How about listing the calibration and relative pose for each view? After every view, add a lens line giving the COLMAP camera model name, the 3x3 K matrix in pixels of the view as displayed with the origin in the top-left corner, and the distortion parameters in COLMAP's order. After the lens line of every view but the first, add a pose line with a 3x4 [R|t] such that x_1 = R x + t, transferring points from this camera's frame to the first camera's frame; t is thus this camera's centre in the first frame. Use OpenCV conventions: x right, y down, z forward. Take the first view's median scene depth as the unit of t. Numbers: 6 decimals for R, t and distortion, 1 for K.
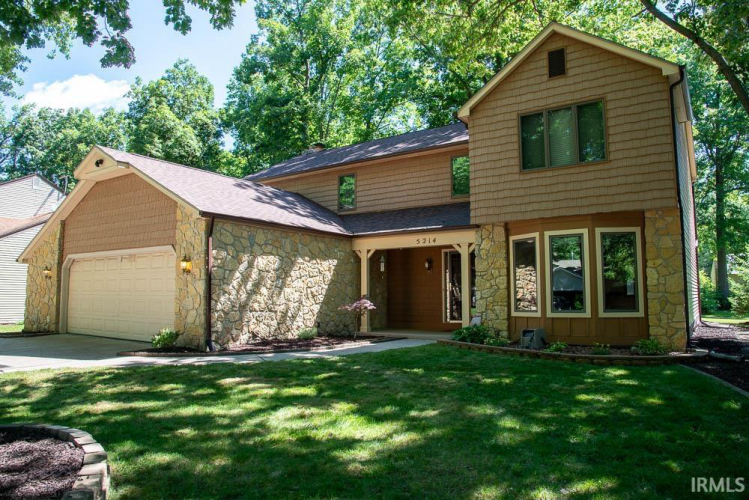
lens RADIAL K [[517.6, 0, 374.1], [0, 517.6, 251.7], [0, 0, 1]] dist [-0.062225, -0.000915]
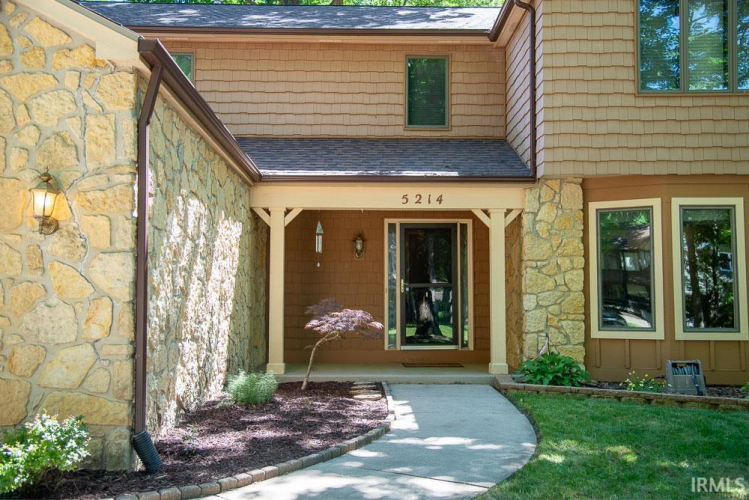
lens RADIAL K [[722.4, 0, 376.2], [0, 722.4, 248.6], [0, 0, 1]] dist [0.061950, 0.000000]
pose [[0.818356, 0.047513, 0.572744, -0.400504], [-0.055747, 0.998440, -0.003173, 0.038534], [-0.572001, -0.029332, 0.819728, 0.453087]]
